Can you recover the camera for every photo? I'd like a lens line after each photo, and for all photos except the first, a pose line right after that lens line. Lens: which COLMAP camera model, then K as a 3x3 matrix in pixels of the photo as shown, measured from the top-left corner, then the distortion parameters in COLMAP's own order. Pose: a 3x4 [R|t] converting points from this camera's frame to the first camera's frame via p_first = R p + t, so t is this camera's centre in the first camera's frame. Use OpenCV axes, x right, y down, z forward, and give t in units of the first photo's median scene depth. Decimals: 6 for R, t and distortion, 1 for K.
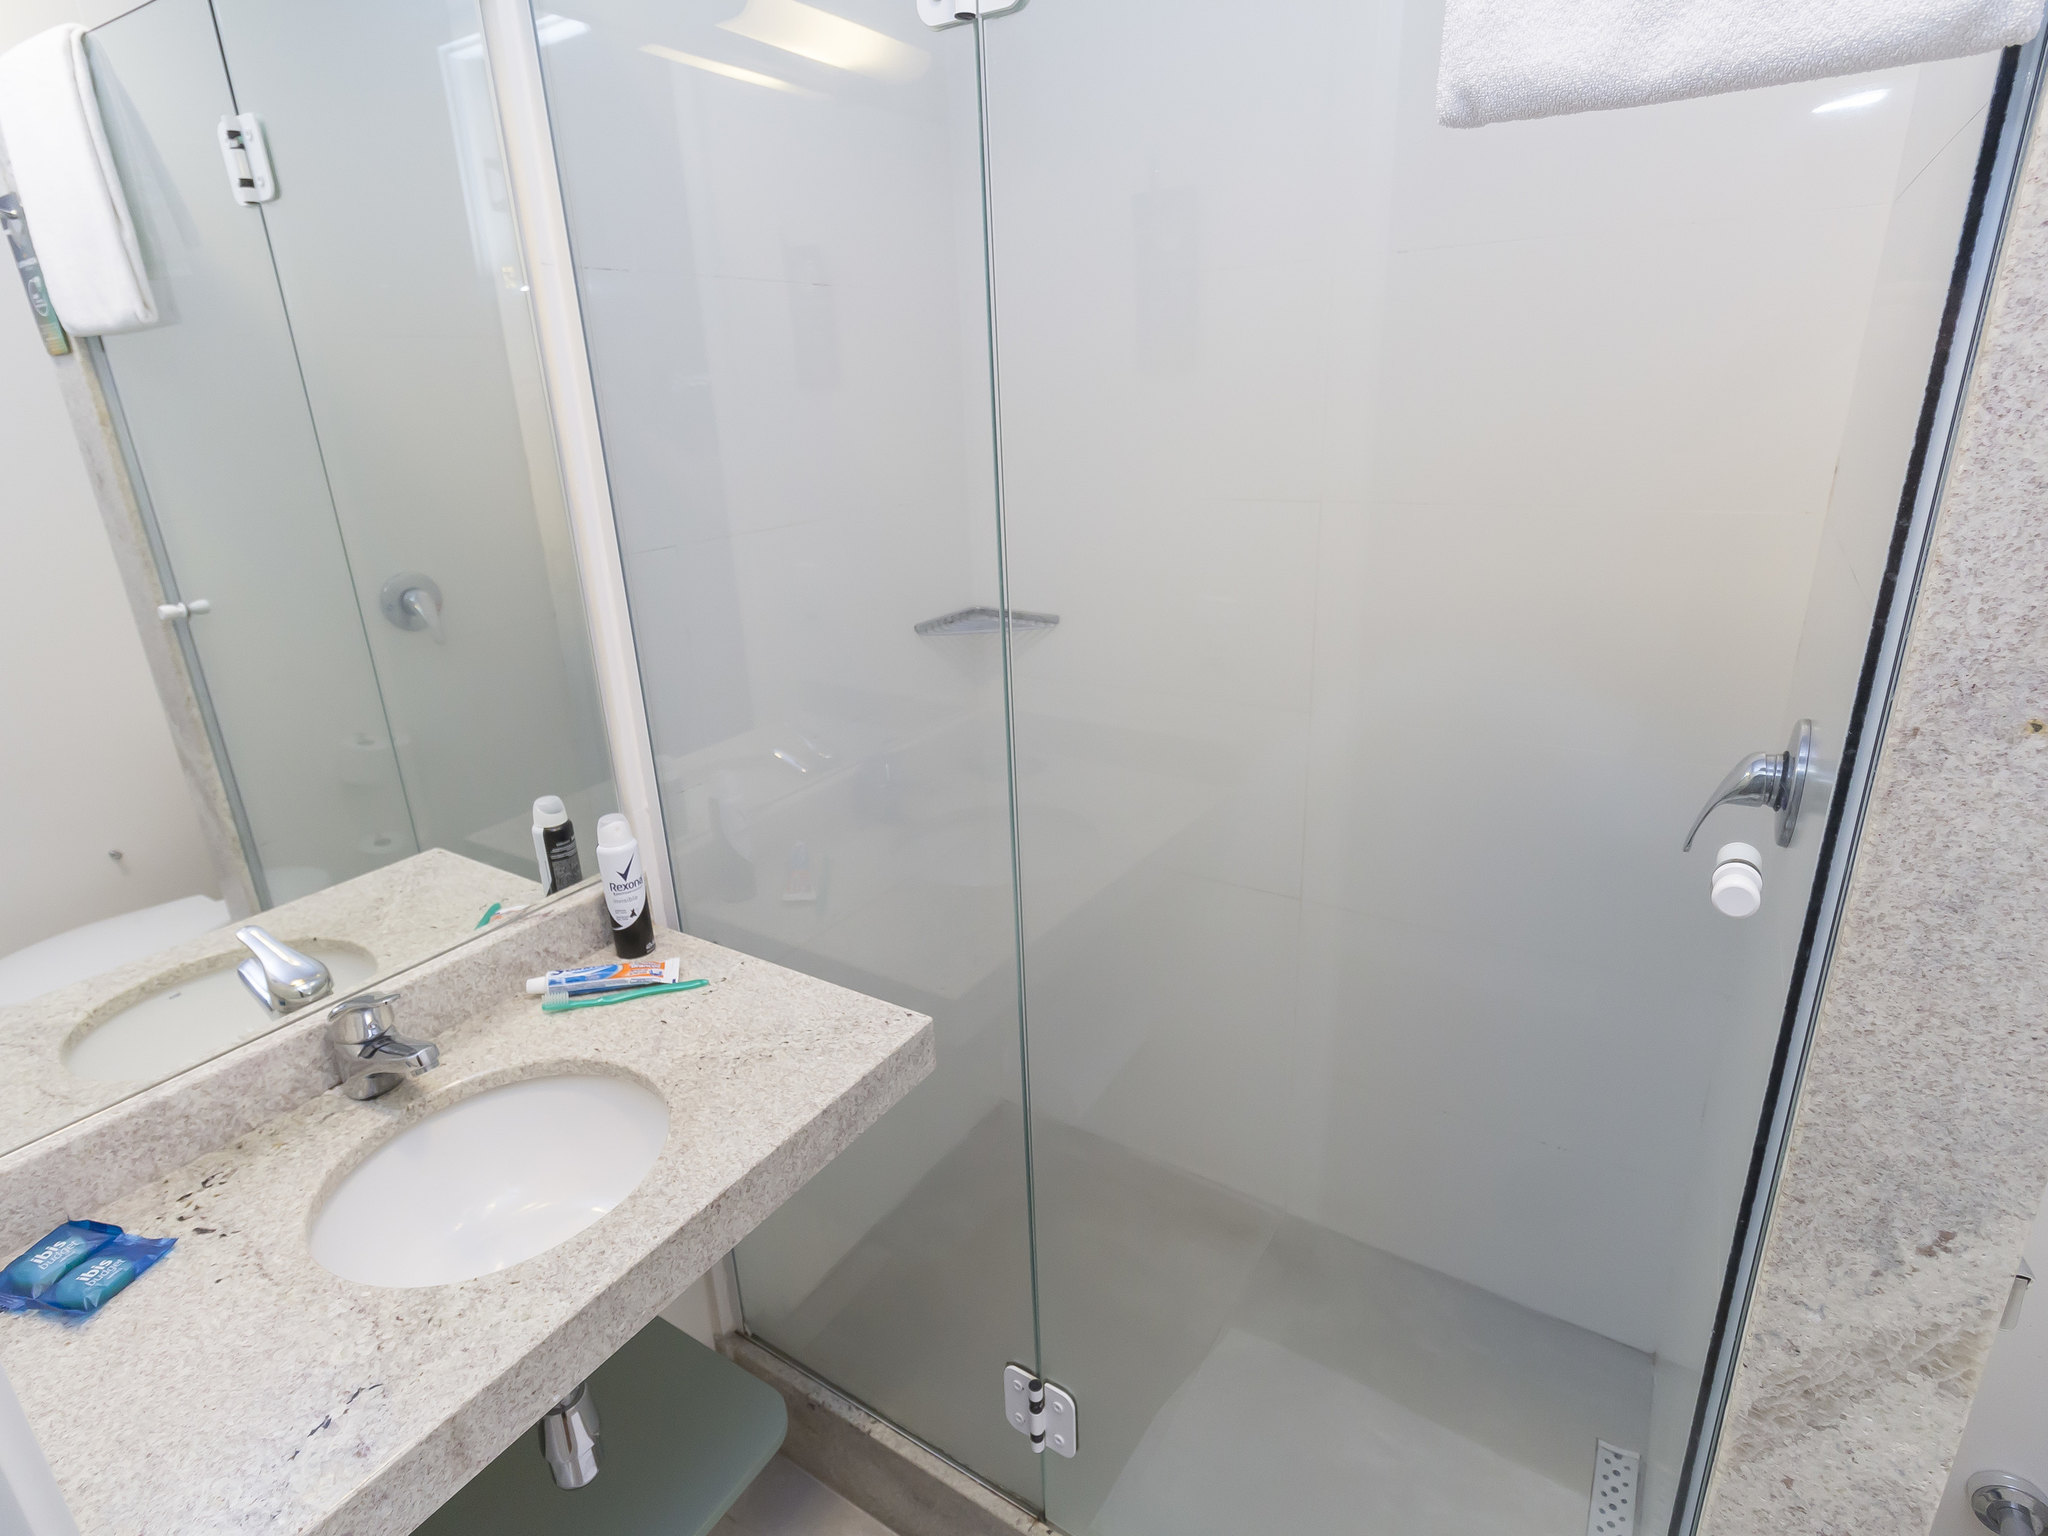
lens RADIAL K [[1069.1, 0, 1013.1], [0, 1069.1, 752.7], [0, 0, 1]] dist [0.001710, -0.000170]
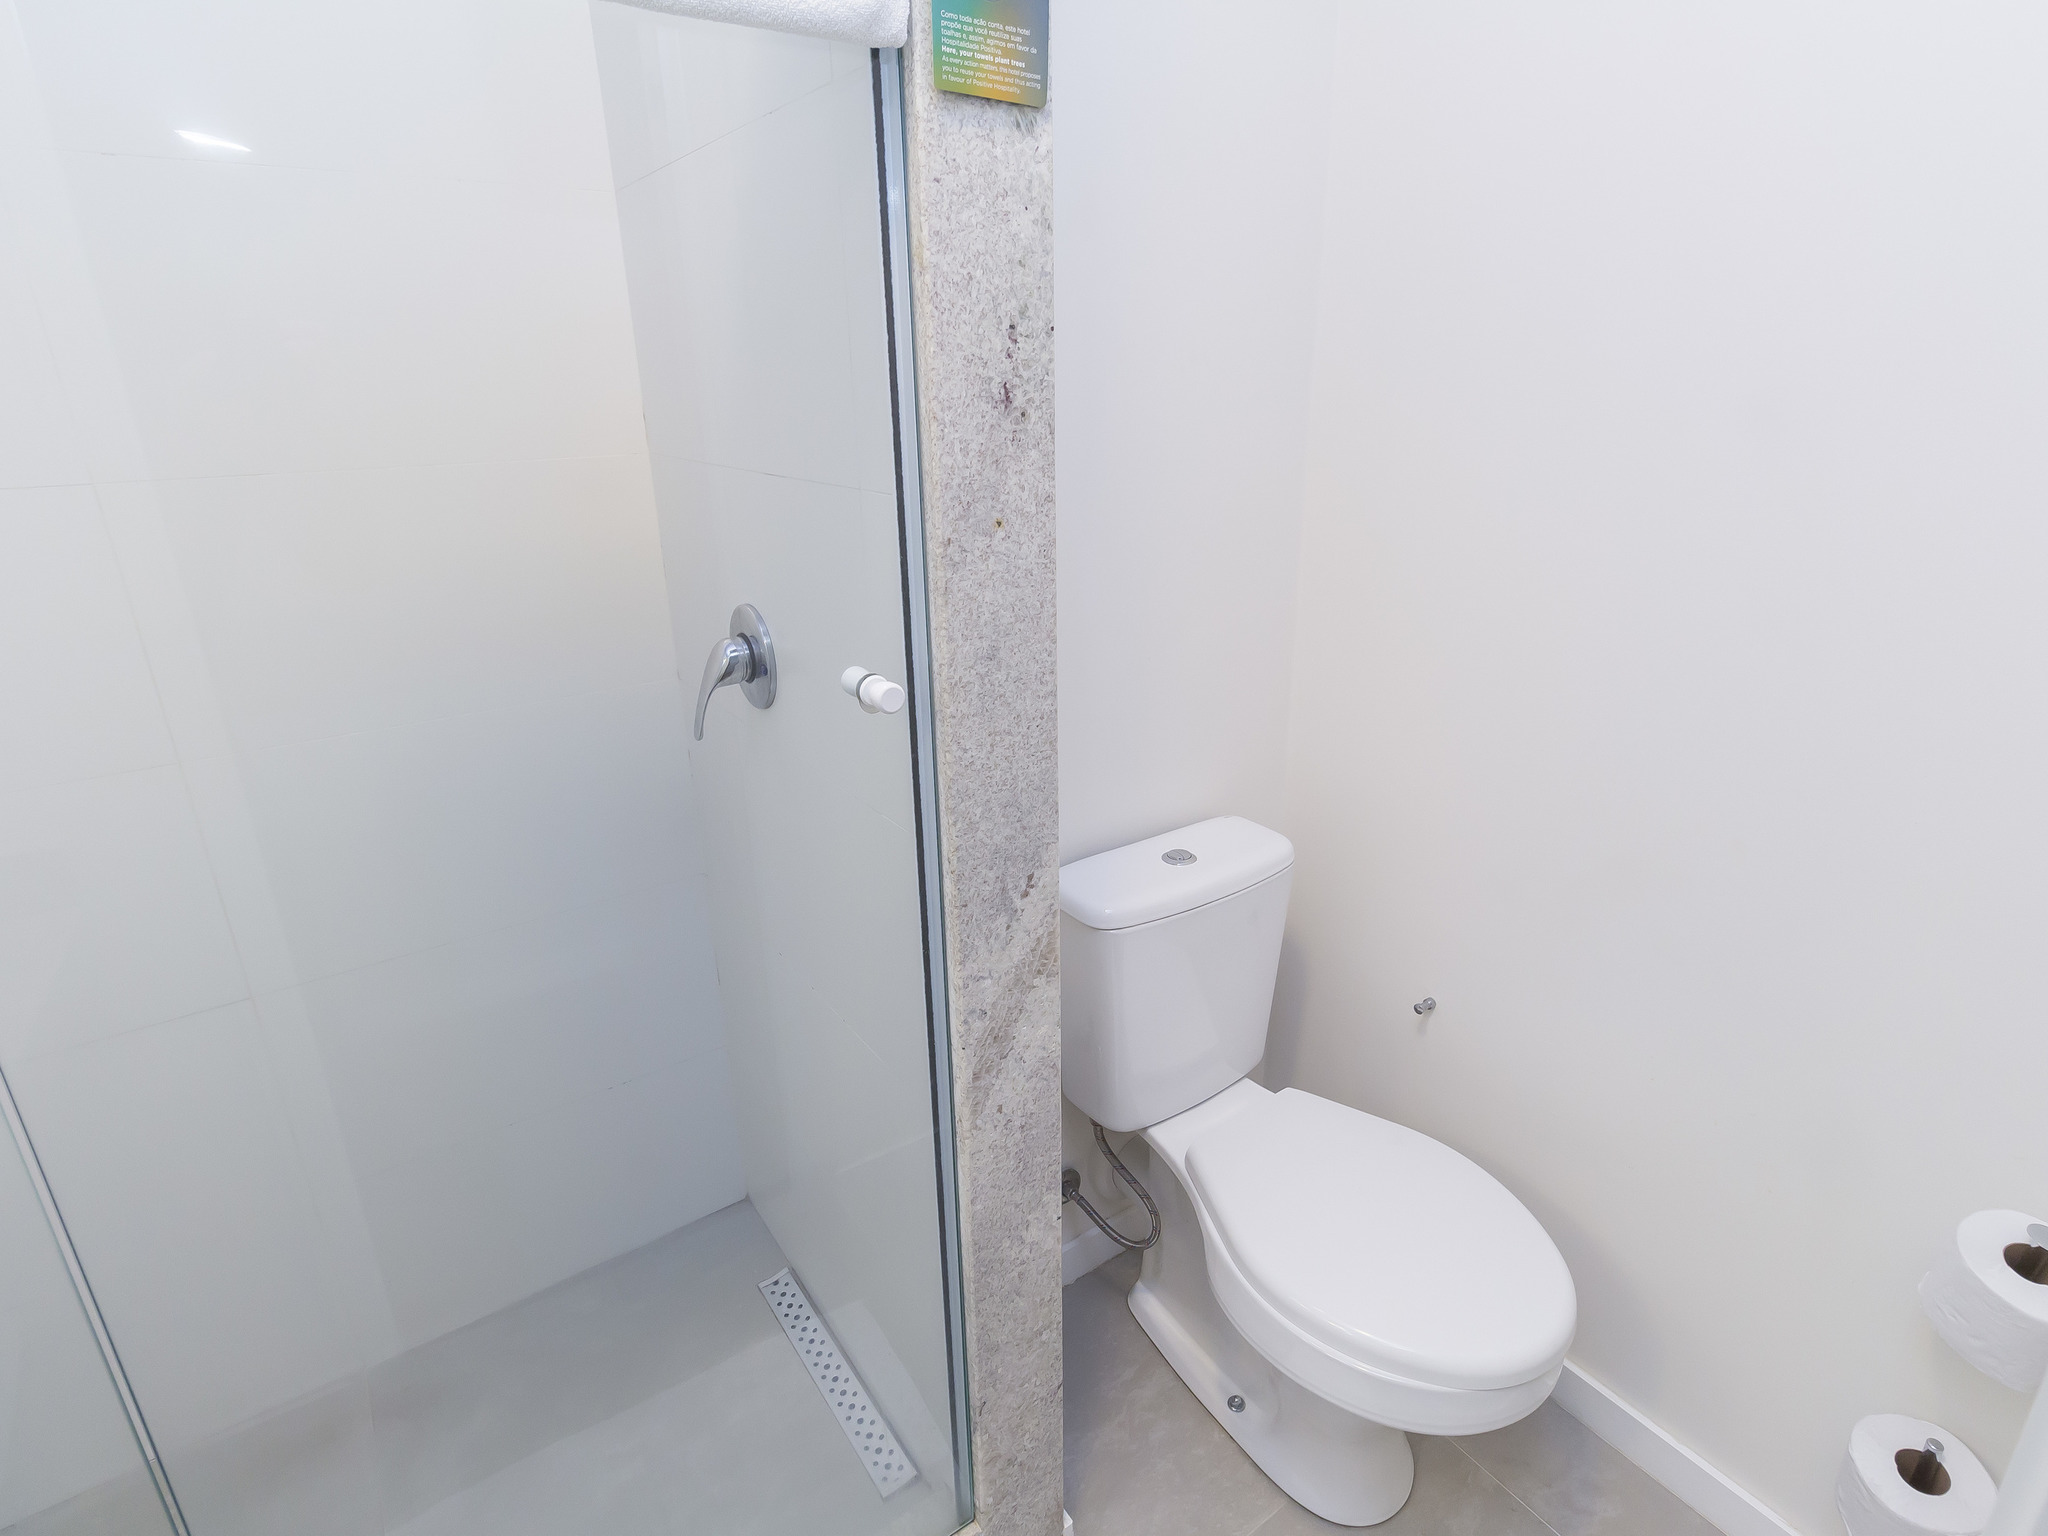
lens RADIAL K [[1063.4, 0, 1027.8], [0, 1063.4, 757.2], [0, 0, 1]] dist [-0.001737, -0.000286]
pose [[0.369217, -0.282000, 0.885525, -0.444952], [0.309262, 0.935827, 0.169073, 0.041619], [-0.876376, 0.211434, 0.432735, 0.347732]]
